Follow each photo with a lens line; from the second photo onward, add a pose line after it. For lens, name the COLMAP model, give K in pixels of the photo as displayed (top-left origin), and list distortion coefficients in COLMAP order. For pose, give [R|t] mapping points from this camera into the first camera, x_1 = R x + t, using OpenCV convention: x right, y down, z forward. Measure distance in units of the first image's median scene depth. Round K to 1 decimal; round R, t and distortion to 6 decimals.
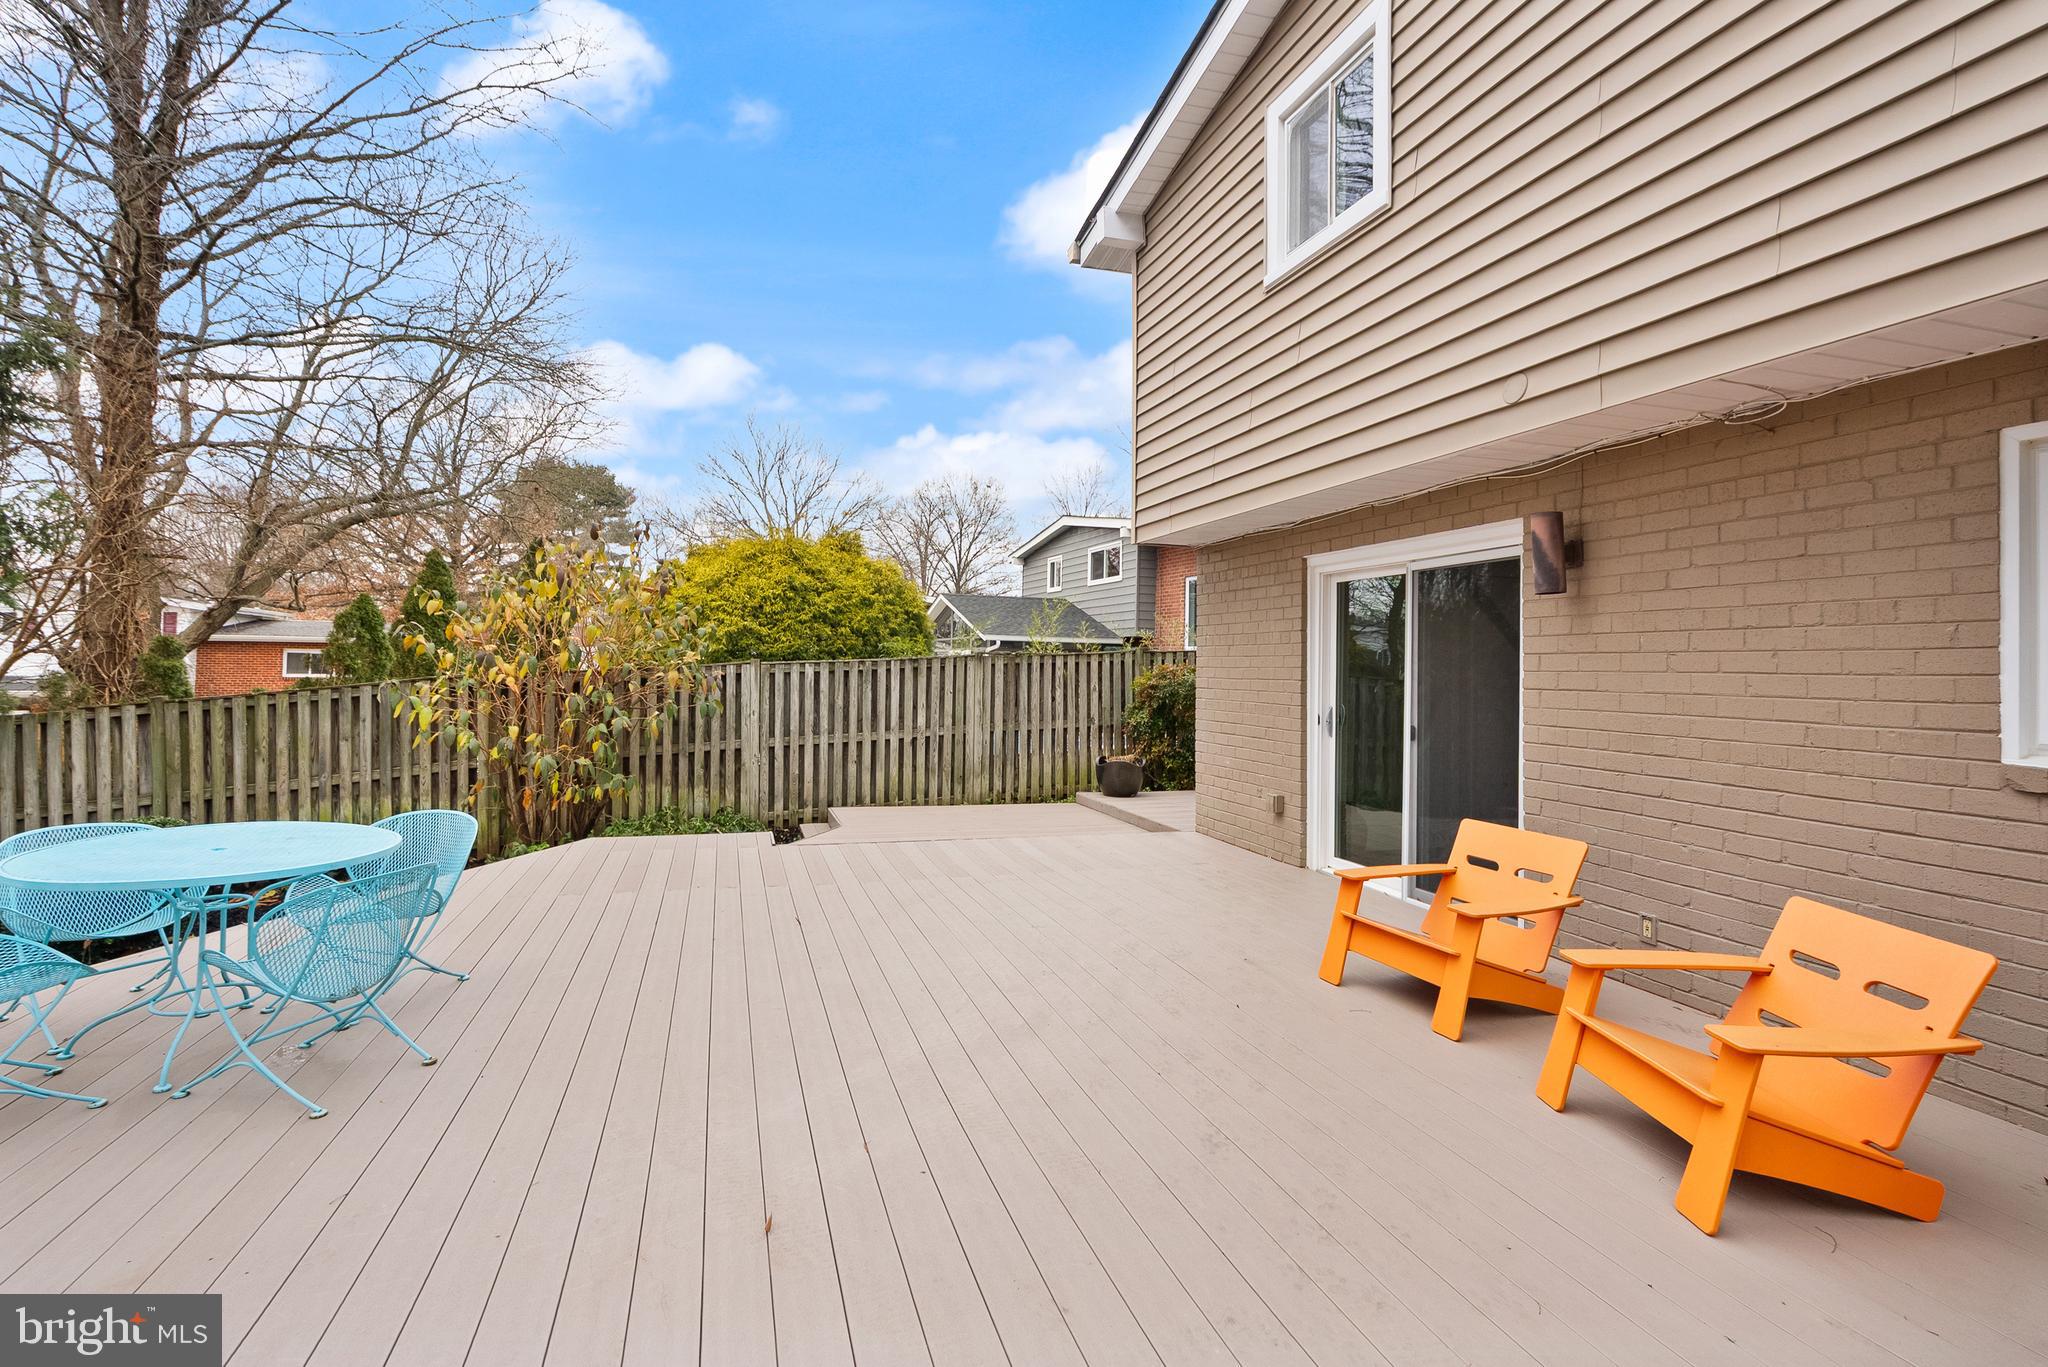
lens RADIAL K [[969.8, 0, 1025.1], [0, 969.8, 663.8], [0, 0, 1]] dist [-0.002984, 0.000989]
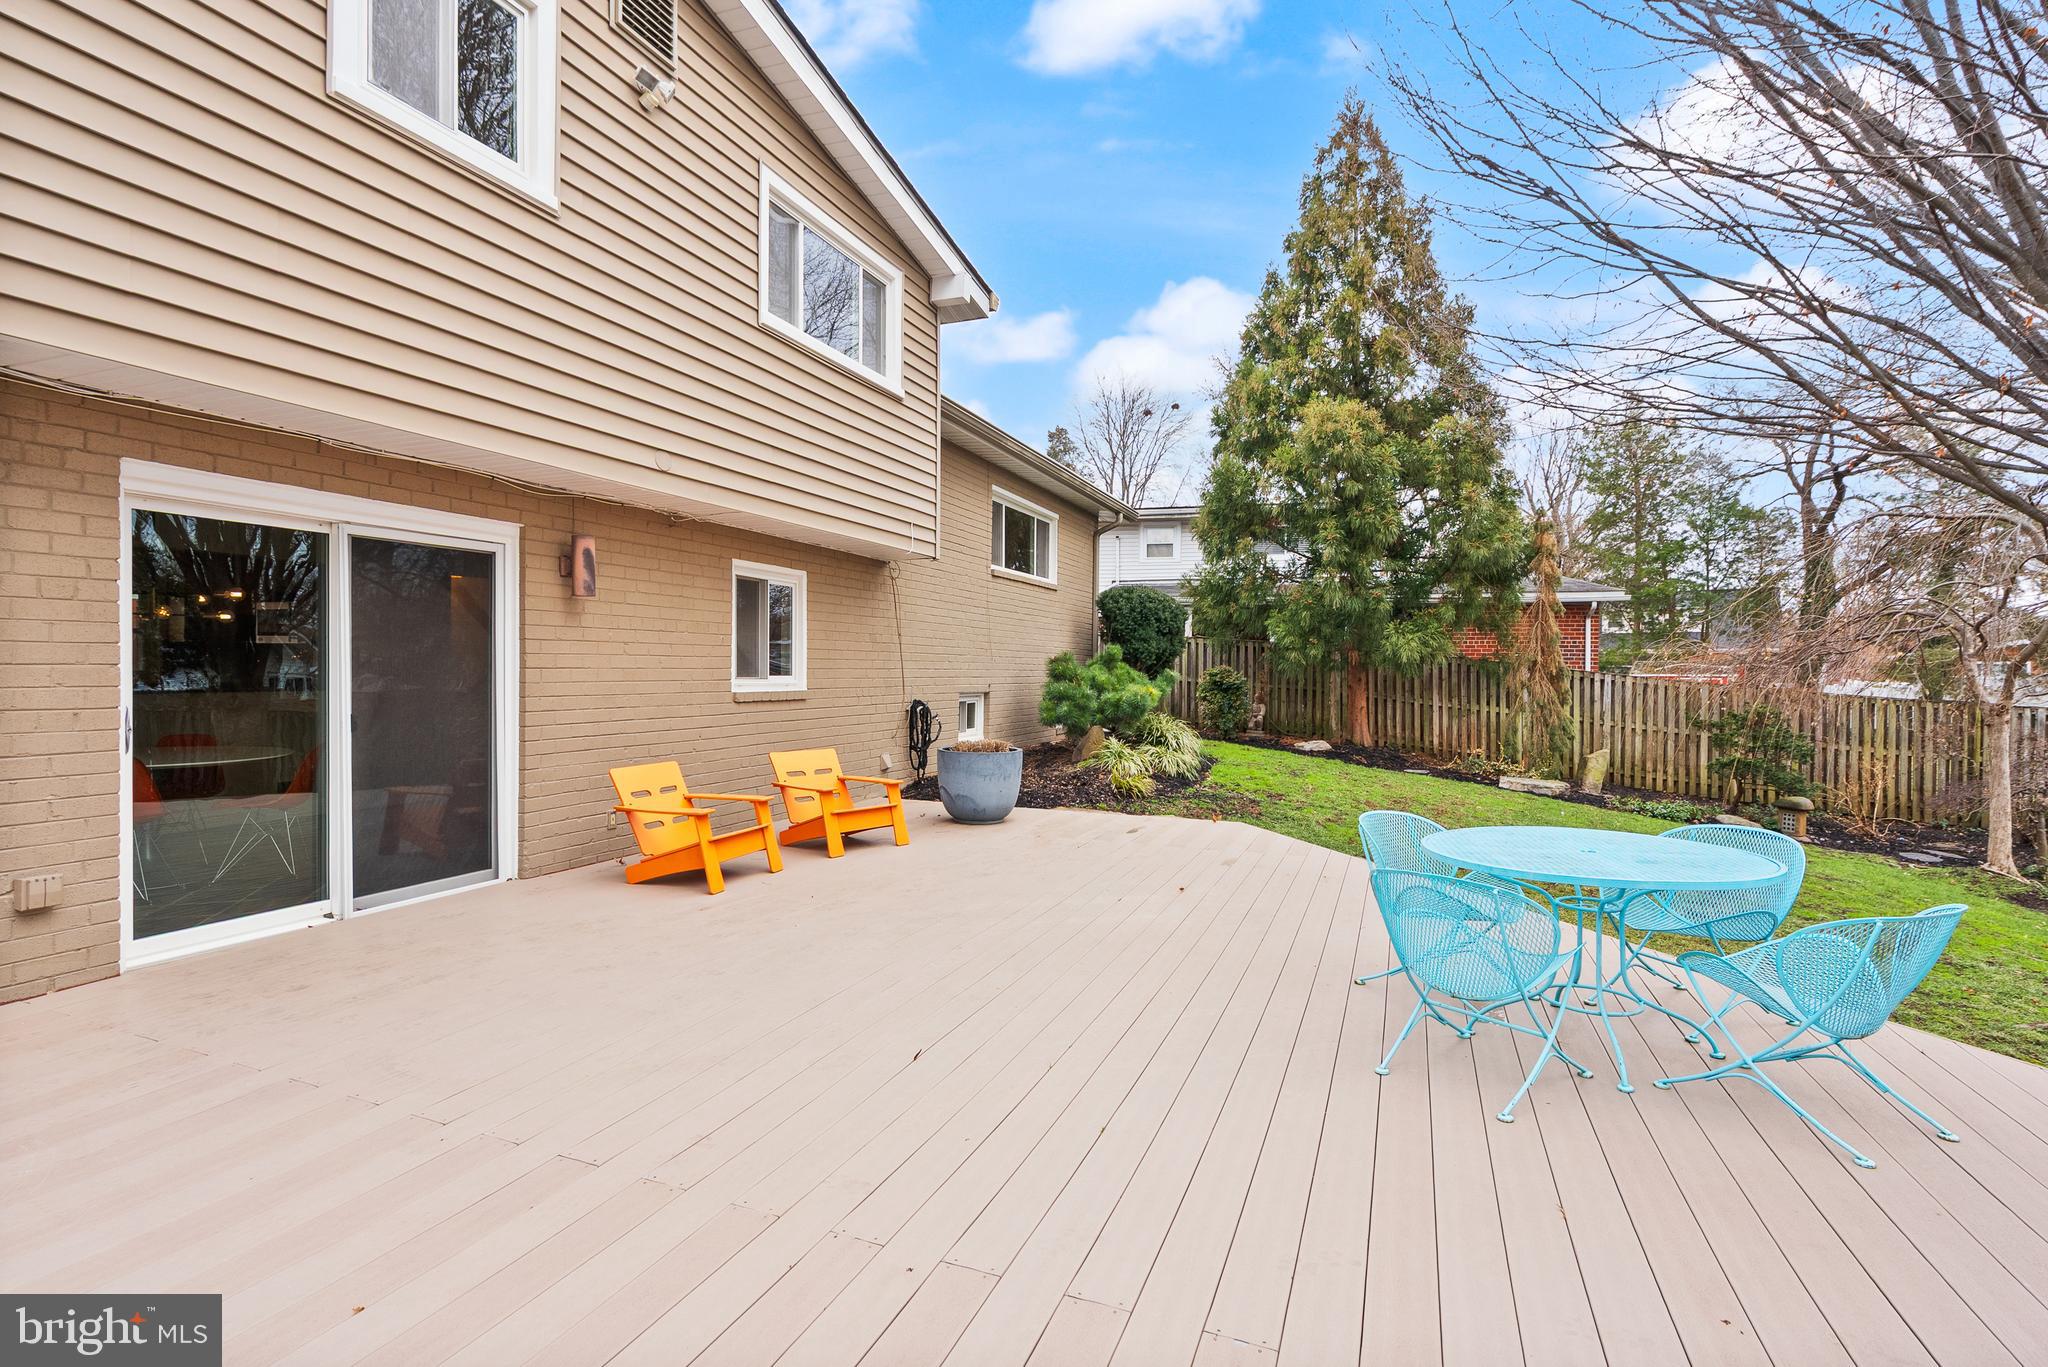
lens RADIAL K [[969.8, 0, 1022.9], [0, 969.8, 685.3], [0, 0, 1]] dist [-0.002984, 0.000989]
pose [[-0.779845, -0.035588, 0.624960, -0.860809], [-0.024269, 0.999351, 0.026623, 0.000135], [-0.625501, 0.005595, -0.780203, 1.854885]]
